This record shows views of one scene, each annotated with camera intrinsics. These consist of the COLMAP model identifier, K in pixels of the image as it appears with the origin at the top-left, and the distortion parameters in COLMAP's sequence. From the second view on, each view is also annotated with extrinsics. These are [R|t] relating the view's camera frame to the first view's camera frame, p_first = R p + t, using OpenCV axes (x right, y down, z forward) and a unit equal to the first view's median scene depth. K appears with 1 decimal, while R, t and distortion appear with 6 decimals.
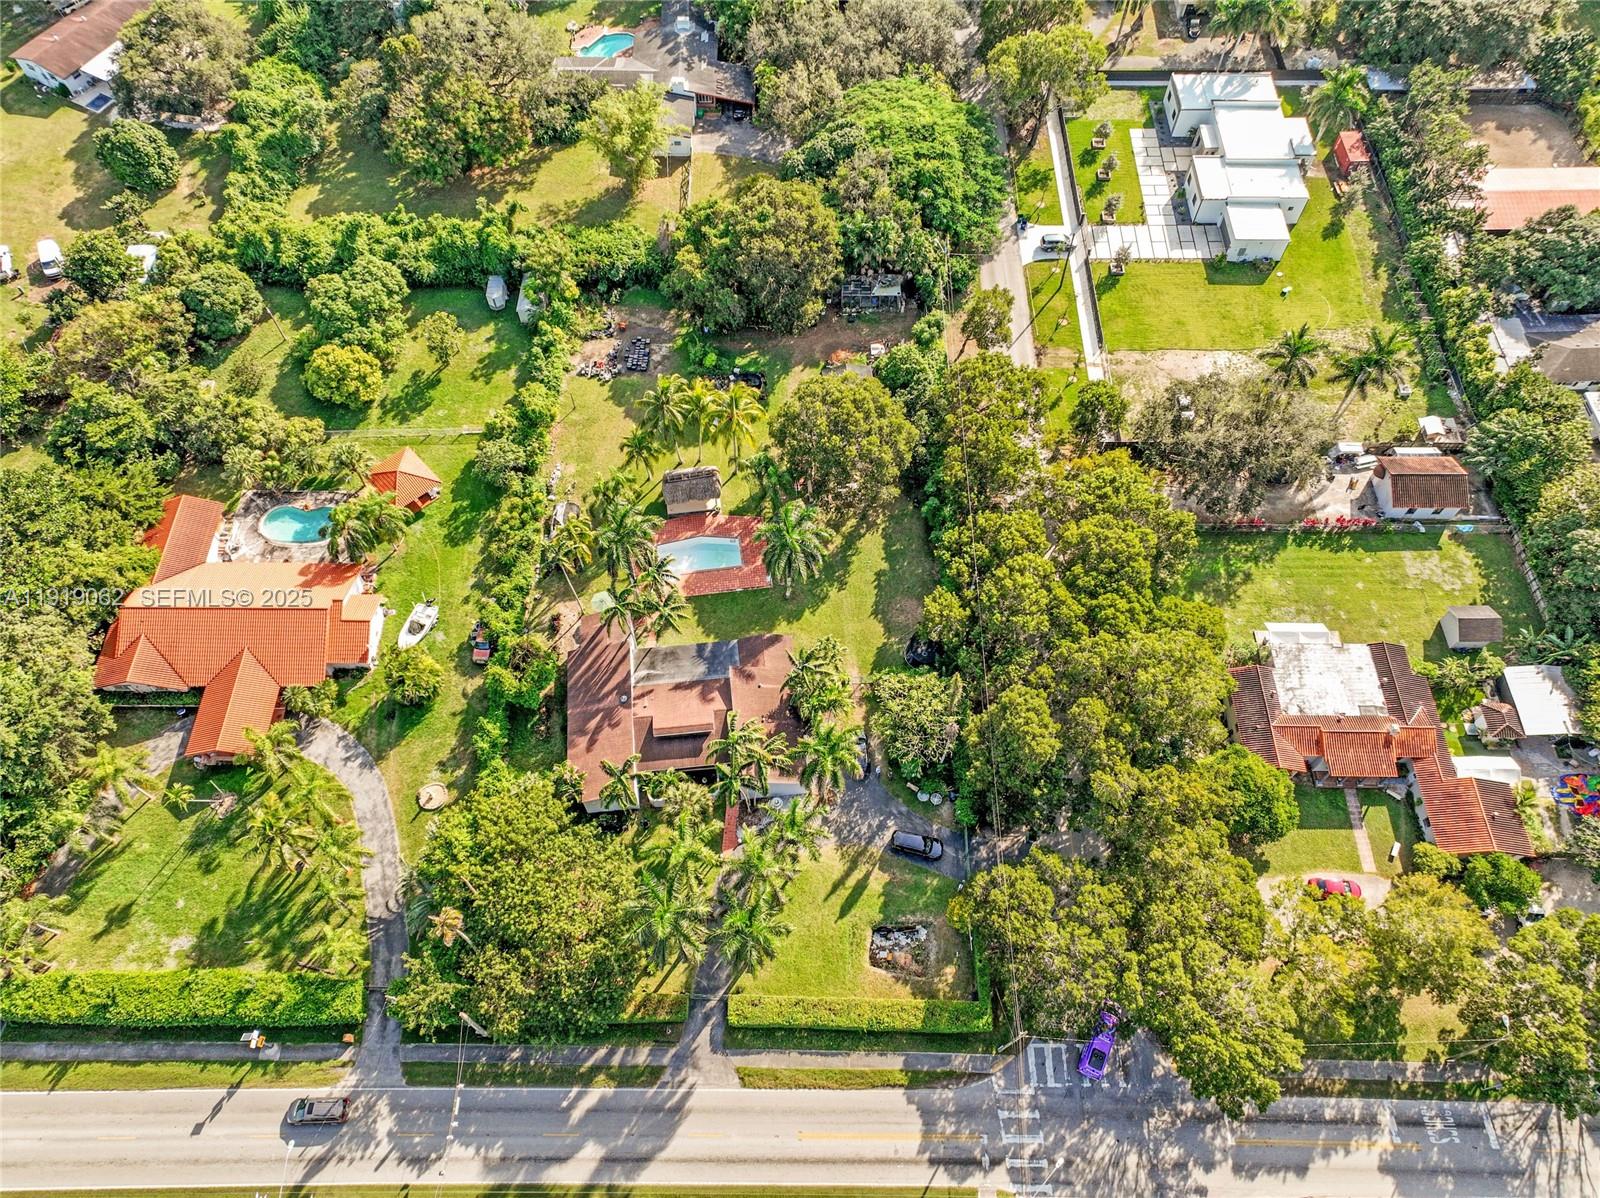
lens RADIAL K [[1060.7, 0, 803.7], [0, 1060.7, 610.3], [0, 0, 1]] dist [0.027442, 0.002455]
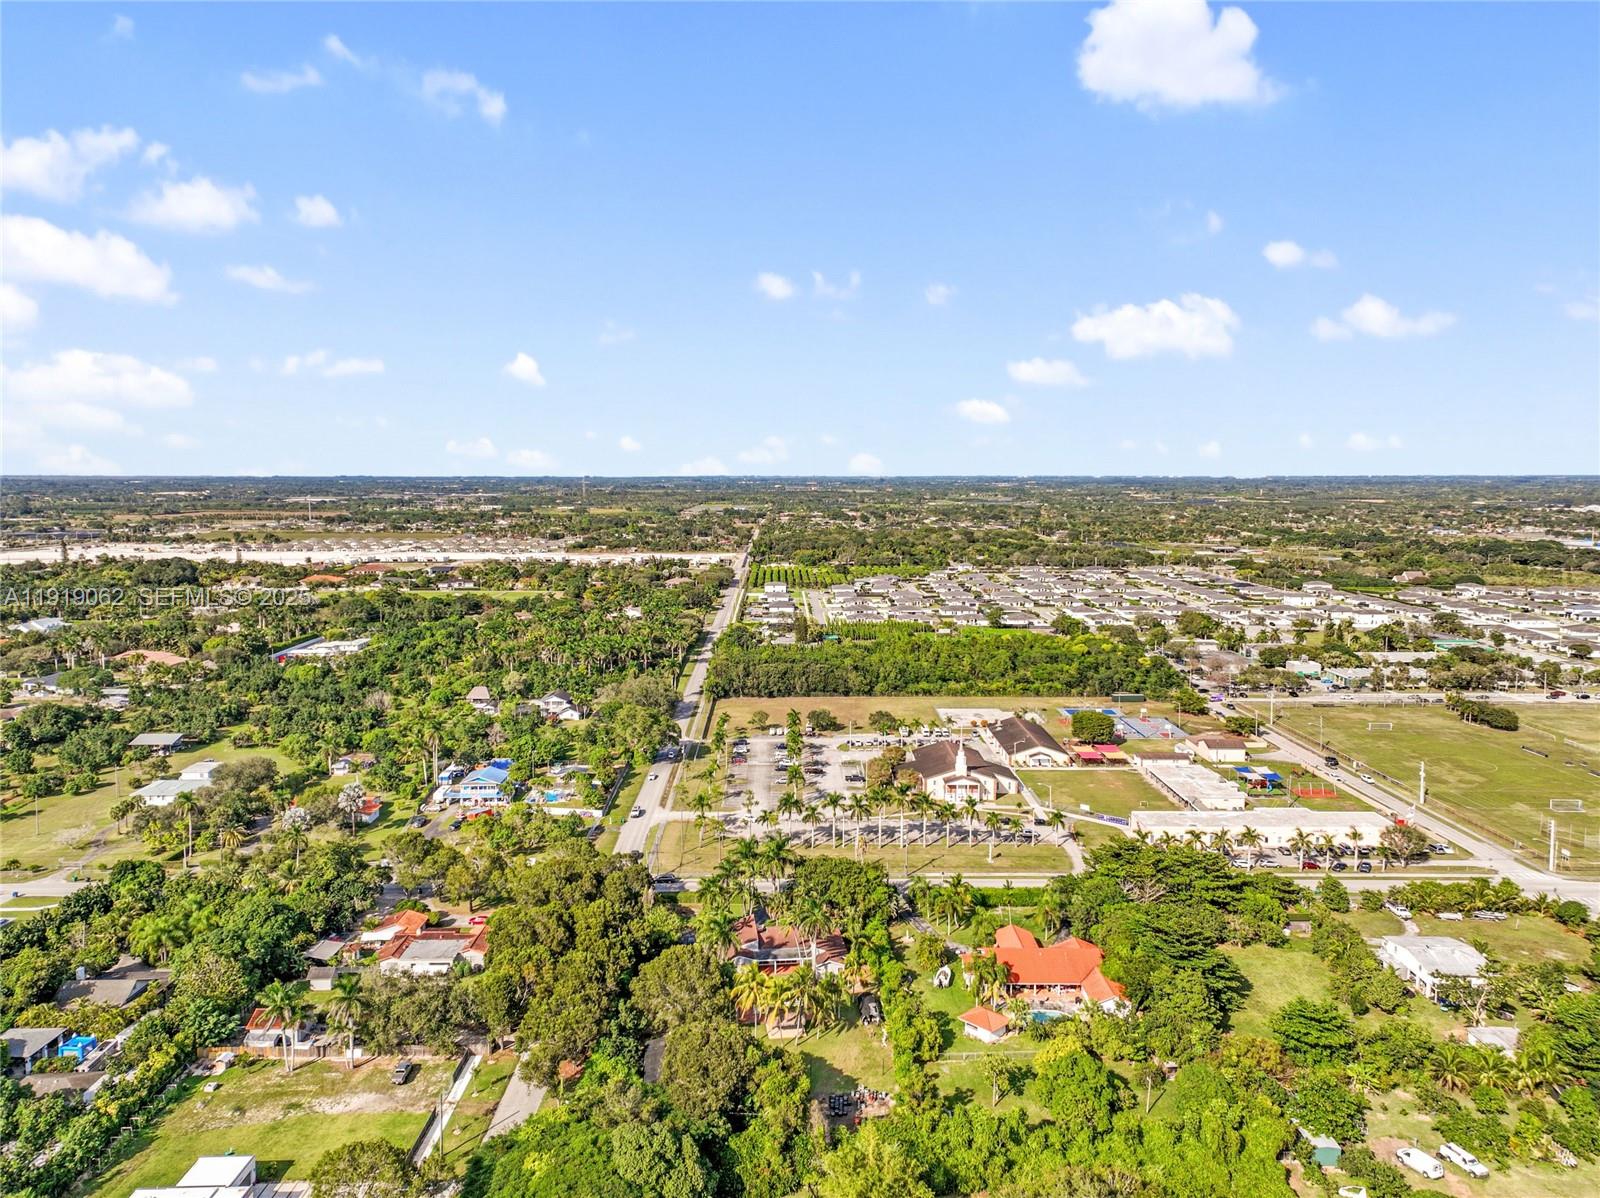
lens RADIAL K [[1143.9, 0, 791.0], [0, 1143.9, 555.4], [0, 0, 1]] dist [0.029169, 0.004122]
pose [[-0.999981, -0.006074, -0.000536, -0.113862], [-0.003039, 0.420302, 0.907379, -1.917495], [-0.005287, 0.907364, -0.420312, 1.150607]]
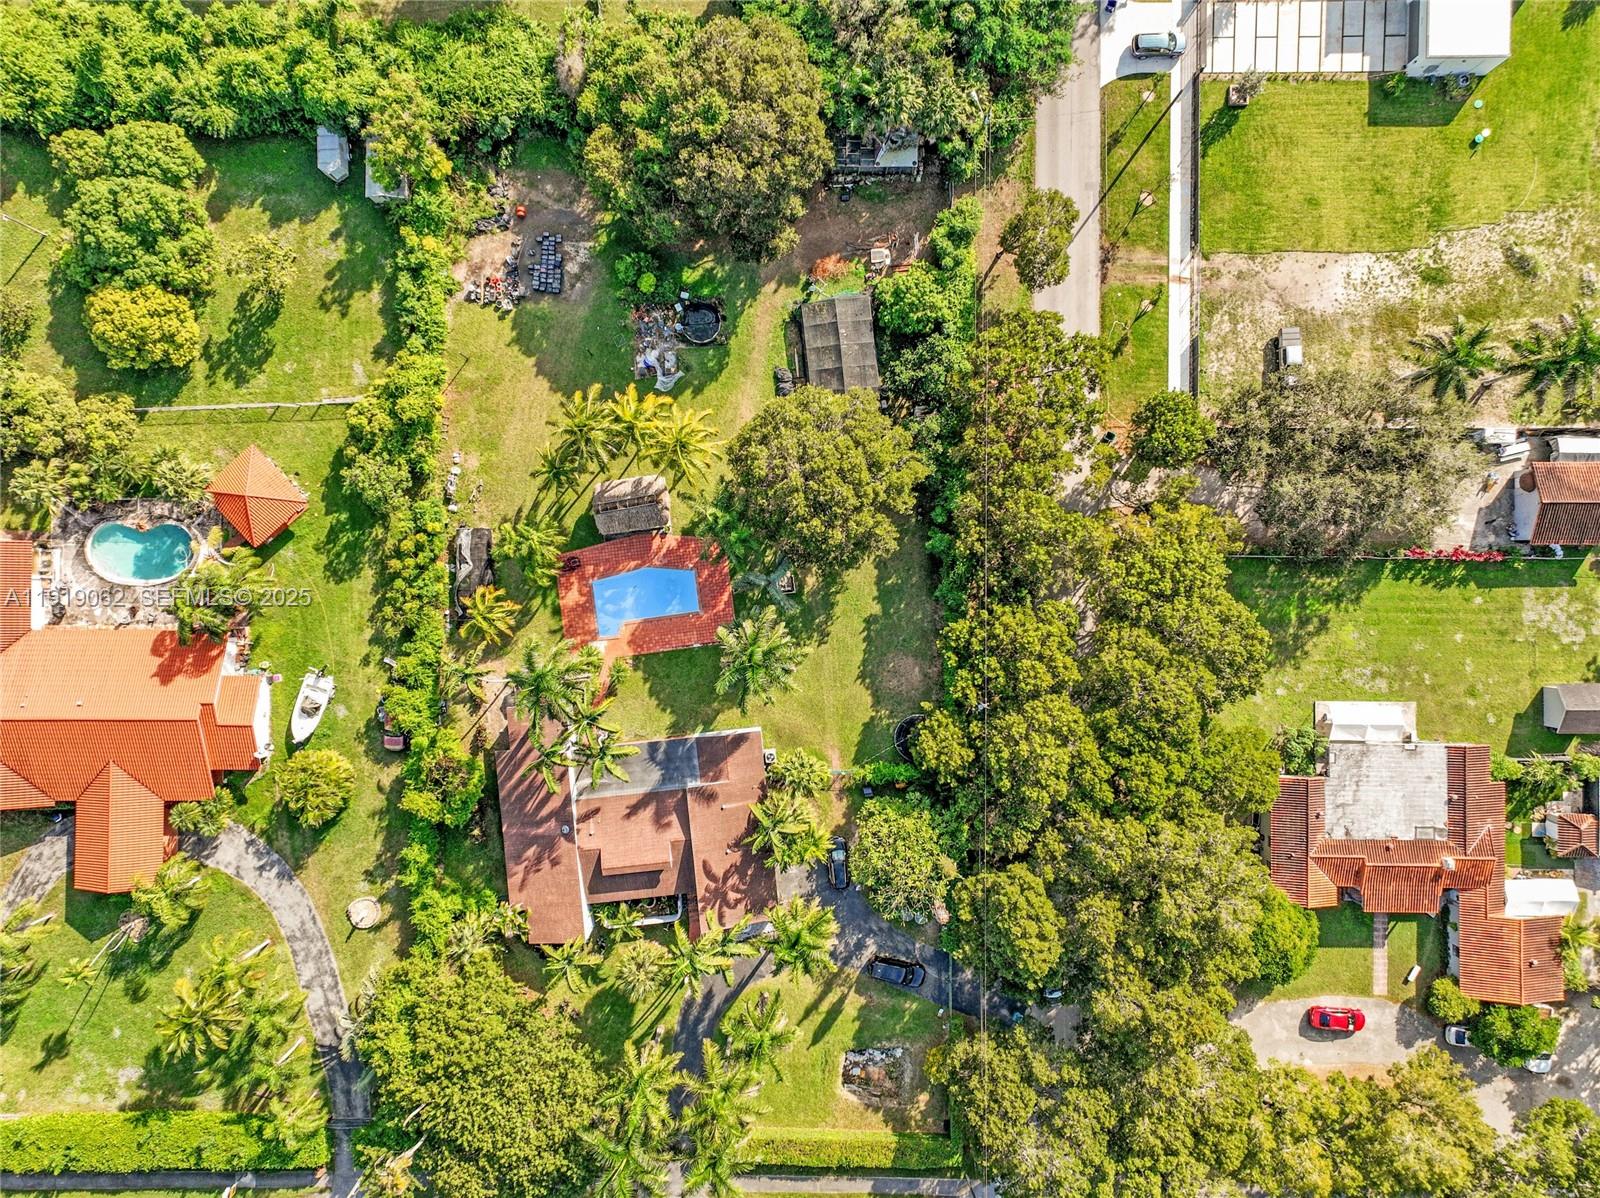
lens RADIAL K [[1119.9, 0, 800.0], [0, 1119.9, 599.0], [0, 0, 1]] dist [0.012367, 0.027992]
pose [[0.999994, 0.003072, -0.001874, 0.020481], [-0.001802, 0.878387, 0.477948, -0.472589], [0.003114, -0.477941, 0.878386, 0.264481]]
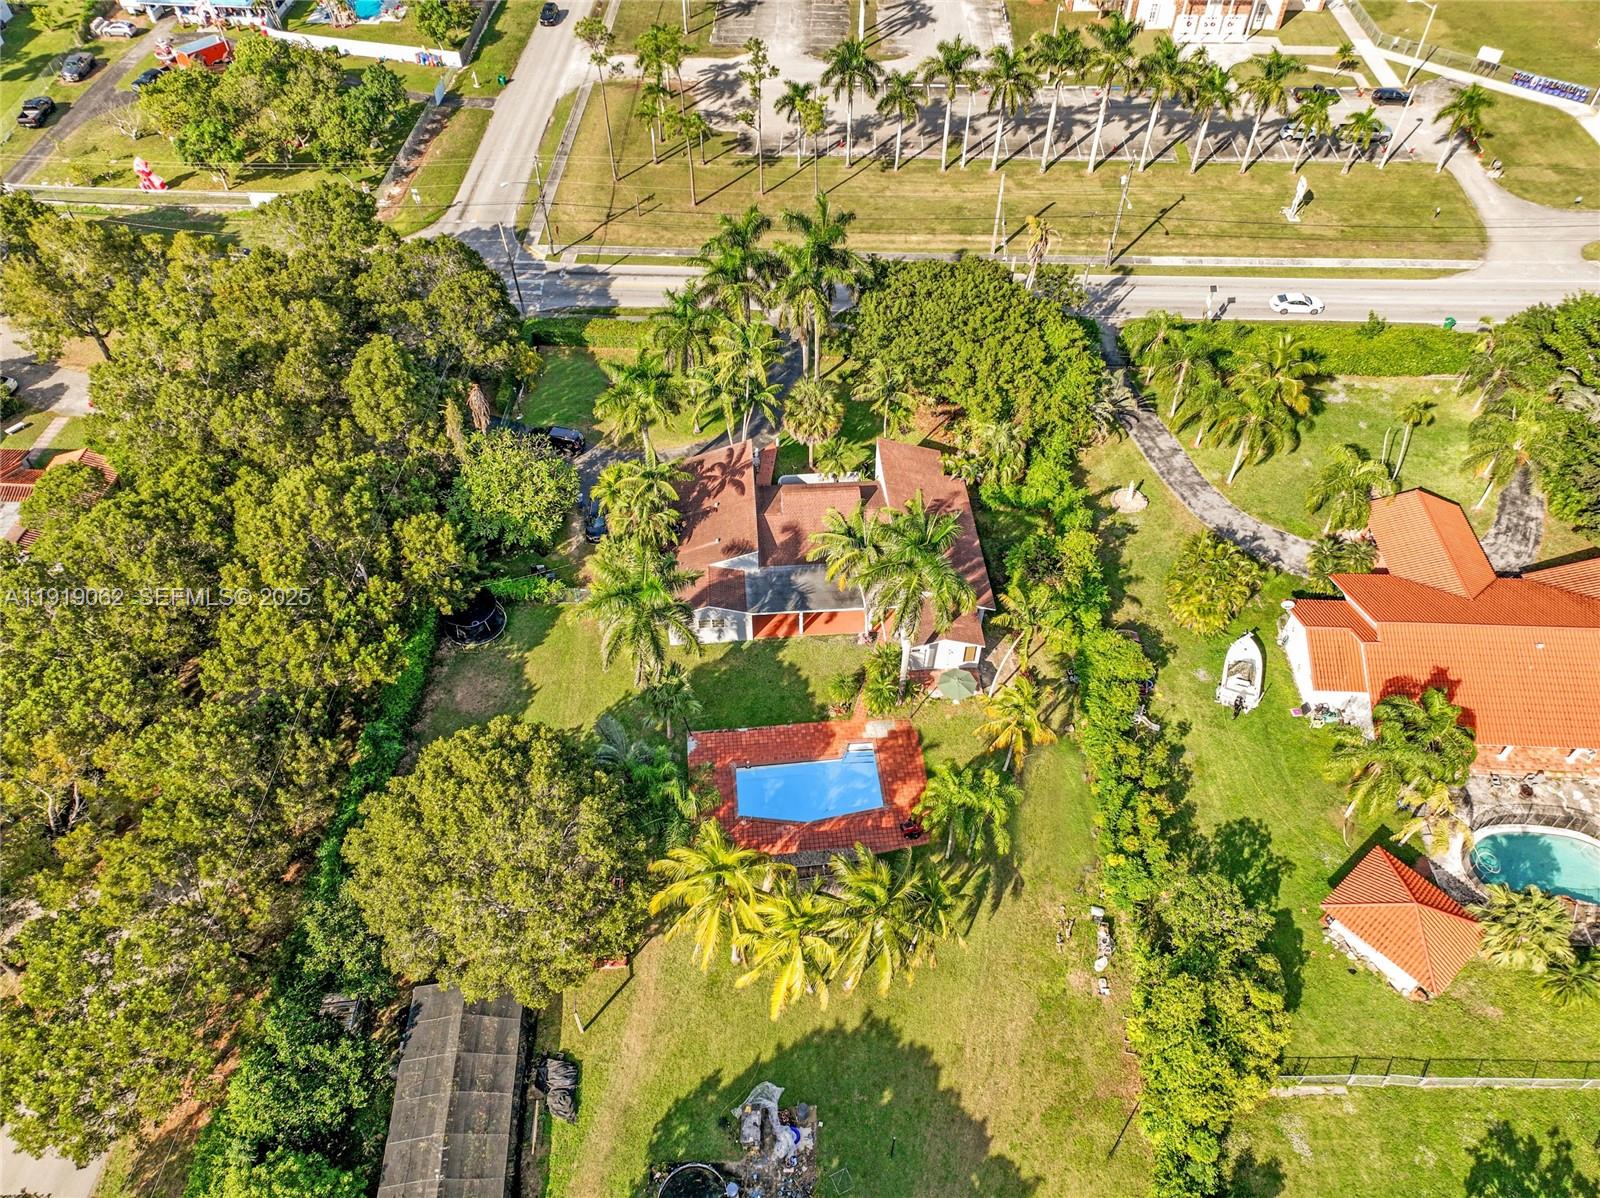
lens RADIAL K [[1119.9, 0, 800.0], [0, 1119.9, 599.0], [0, 0, 1]] dist [0.012367, 0.027992]
pose [[-0.999197, -0.033536, 0.021931, -0.107766], [0.031464, -0.317752, 0.947652, -0.618923], [-0.024812, 0.947581, 0.318552, 0.738078]]
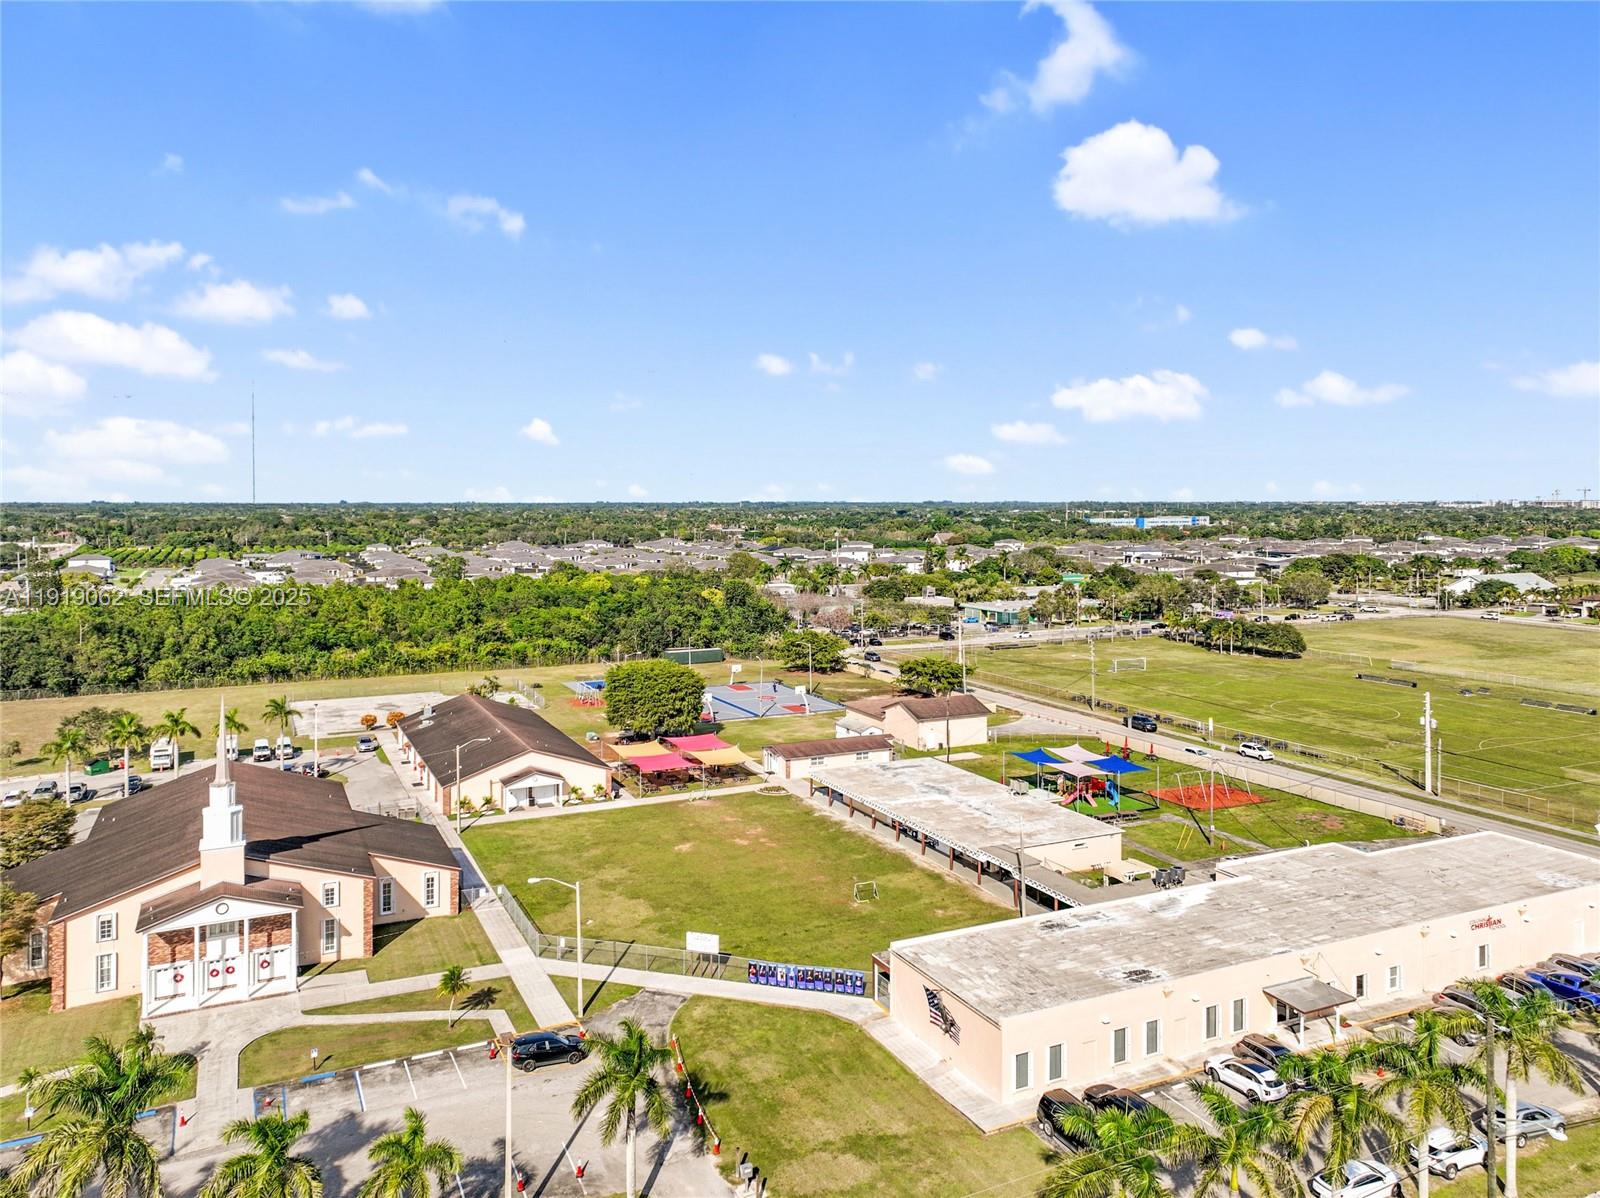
lens RADIAL K [[1143.9, 0, 791.0], [0, 1143.9, 555.4], [0, 0, 1]] dist [0.029169, 0.004122]
pose [[-0.902855, 0.013634, -0.429729, -0.545501], [-0.378047, 0.450870, 0.808577, 0.034123], [0.204776, 0.892486, -0.401915, 0.639740]]
